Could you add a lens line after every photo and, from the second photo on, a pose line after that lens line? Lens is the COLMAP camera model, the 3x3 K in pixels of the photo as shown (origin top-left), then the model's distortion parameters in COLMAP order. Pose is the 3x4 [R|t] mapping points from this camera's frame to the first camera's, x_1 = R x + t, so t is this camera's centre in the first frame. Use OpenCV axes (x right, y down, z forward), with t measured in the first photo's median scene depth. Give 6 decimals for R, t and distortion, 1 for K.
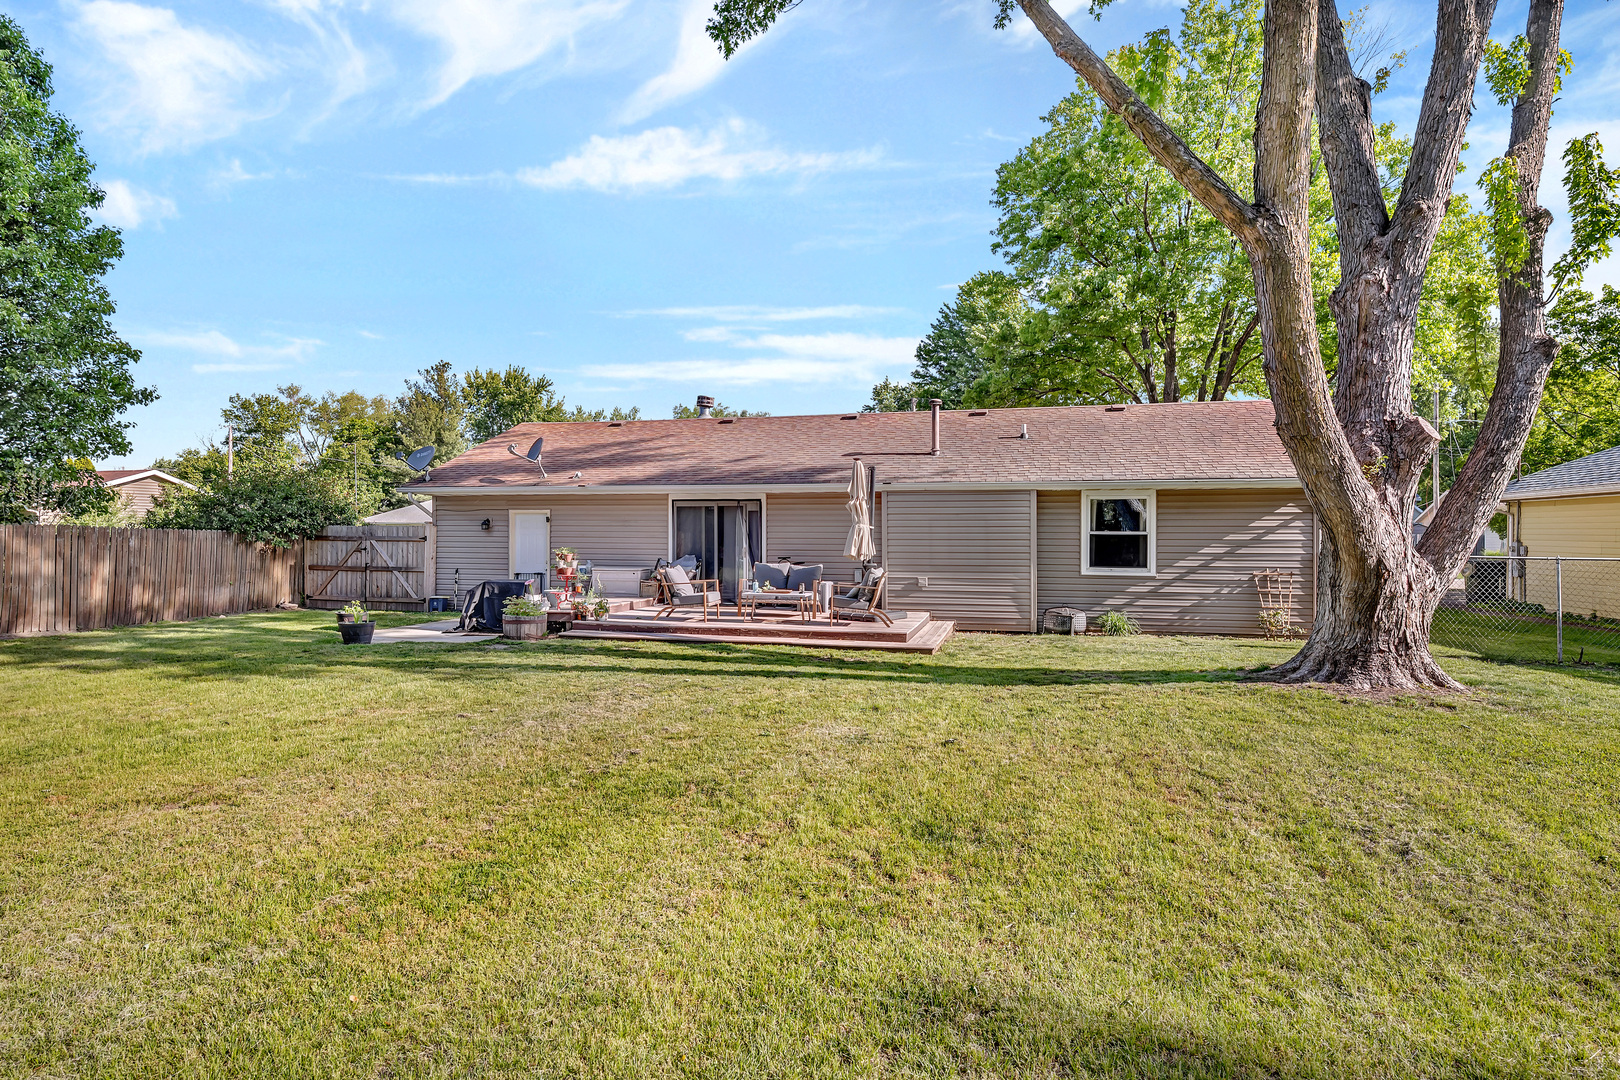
lens RADIAL K [[841.1, 0, 803.7], [0, 841.1, 540.6], [0, 0, 1]] dist [-0.001063, -0.000338]
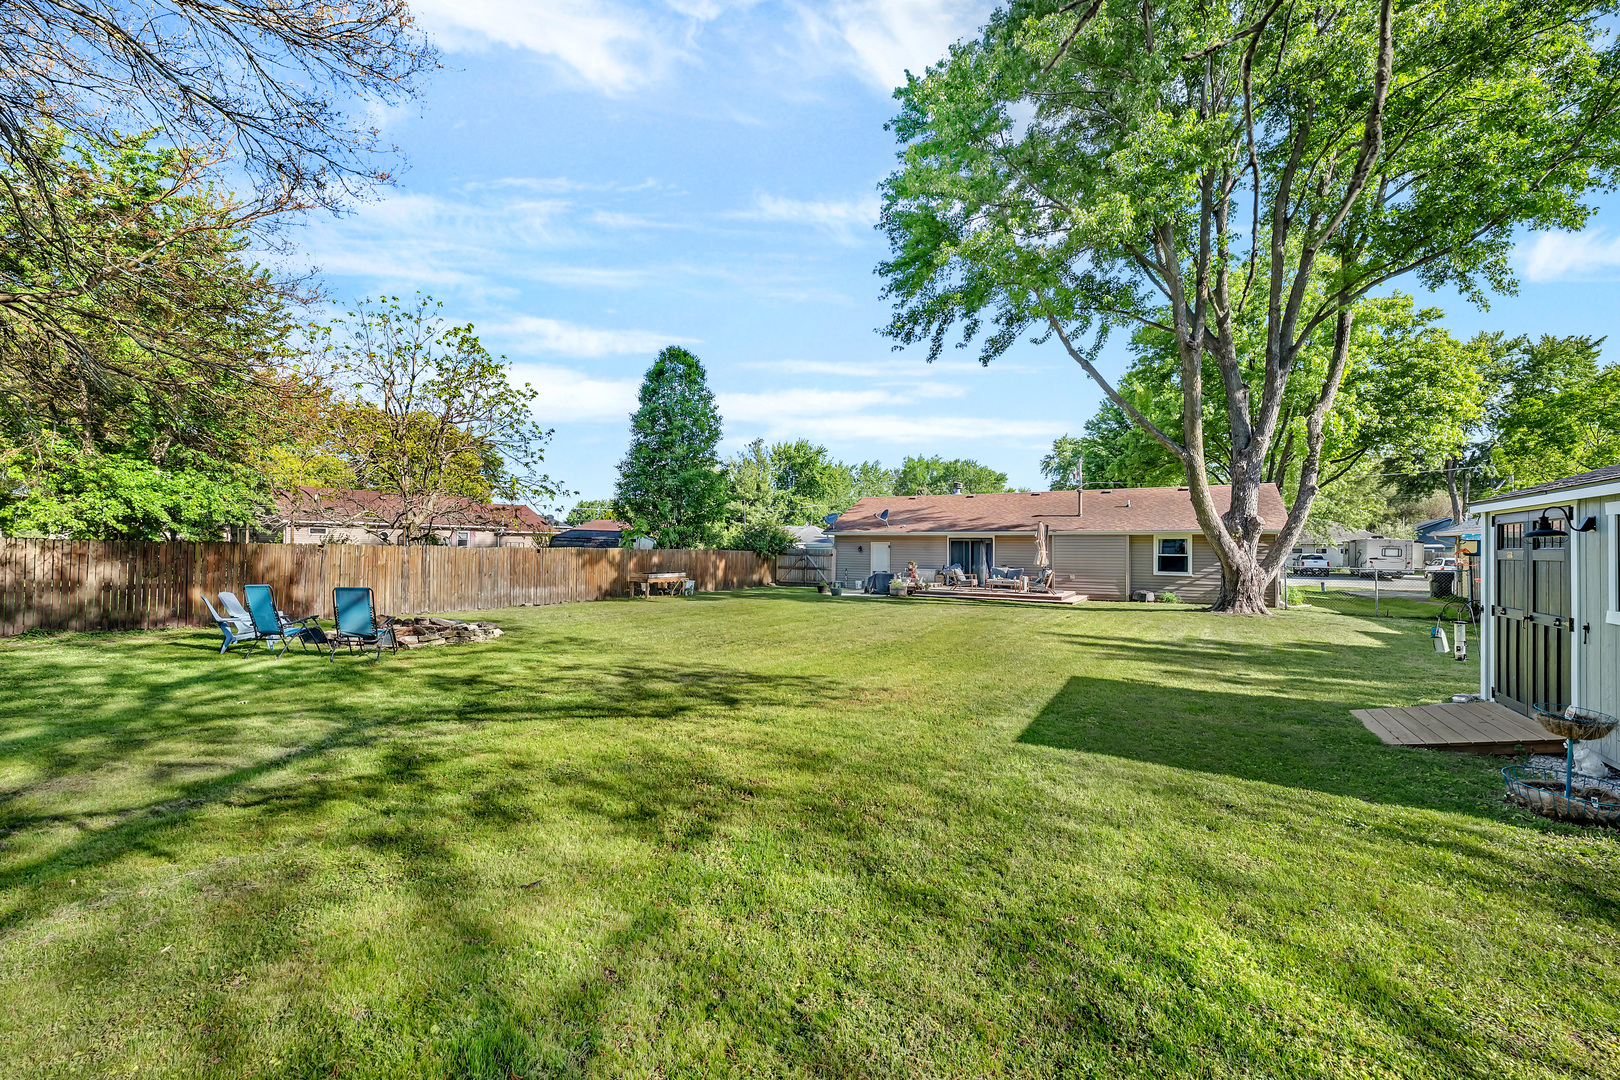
lens RADIAL K [[652.4, 0, 805.7], [0, 652.4, 544.6], [0, 0, 1]] dist [0.001295, -0.000008]
pose [[0.961263, 0.001907, -0.275627, -0.054313], [-0.005089, 0.999928, -0.010831, -0.012745], [0.275586, 0.011814, 0.961204, -0.799758]]
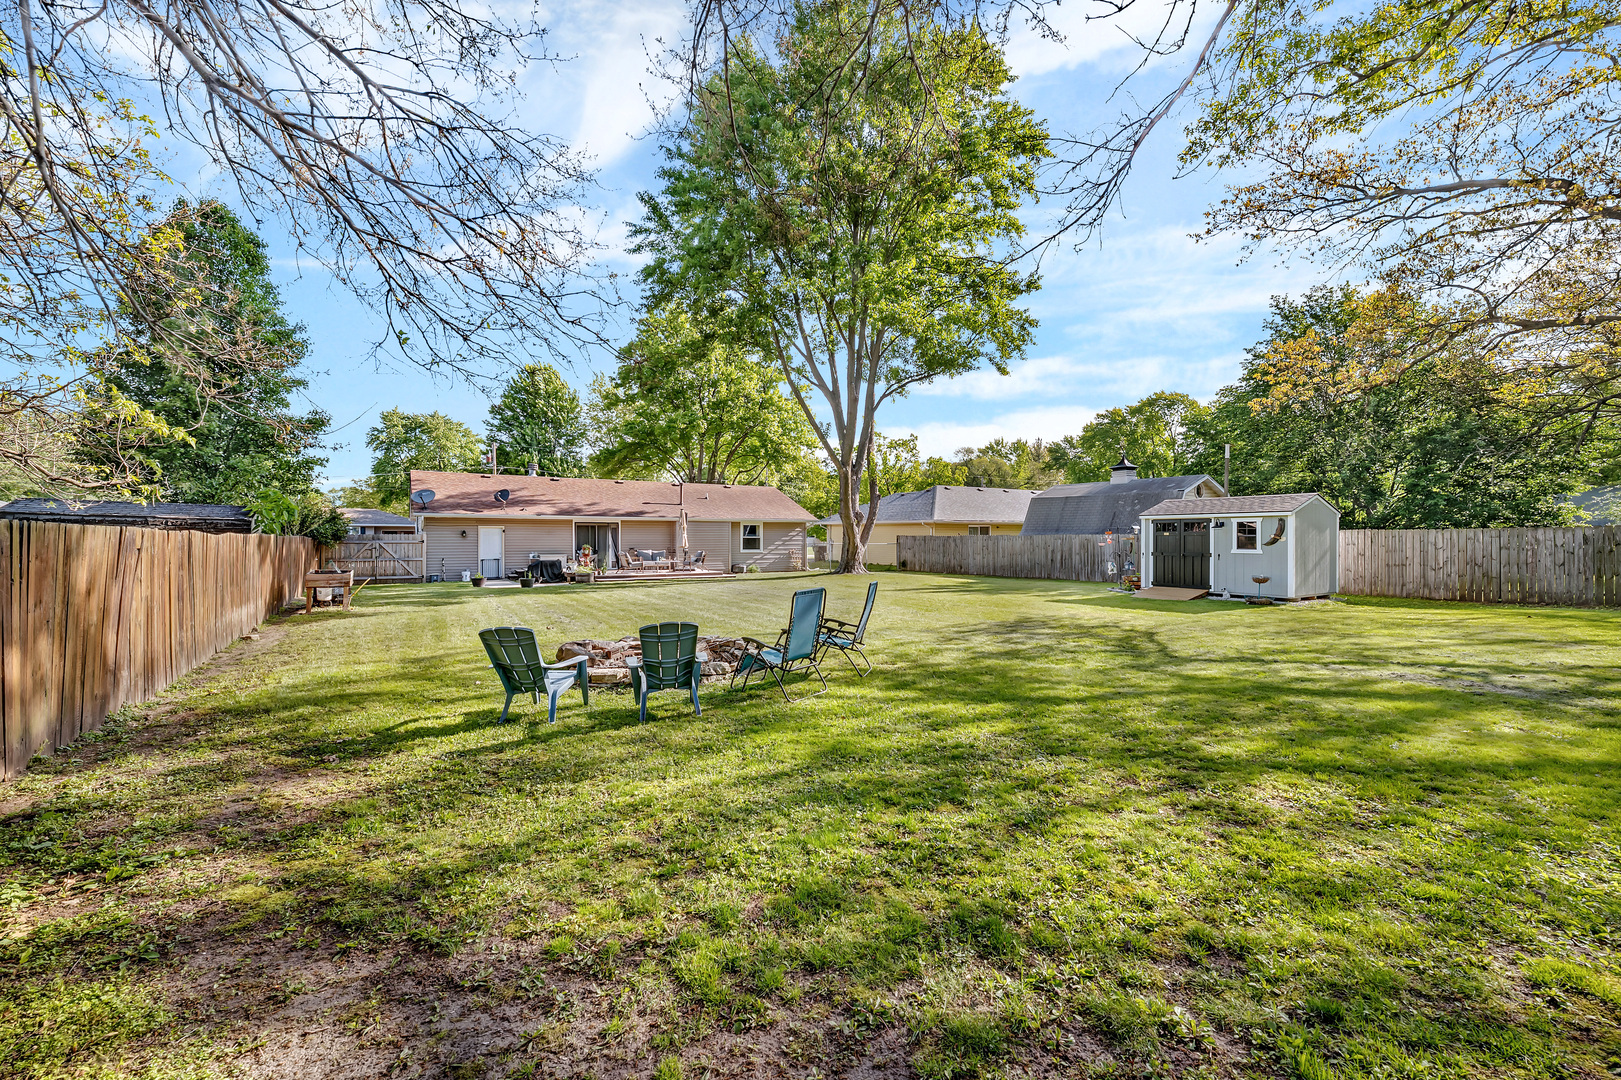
lens RADIAL K [[652.8, 0, 813.6], [0, 652.8, 531.9], [0, 0, 1]] dist [0.001295, -0.000008]
pose [[0.700071, 0.000541, 0.714073, -1.032457], [0.004997, 0.999972, -0.005657, -0.013310], [-0.714056, 0.007528, 0.700048, -0.674829]]
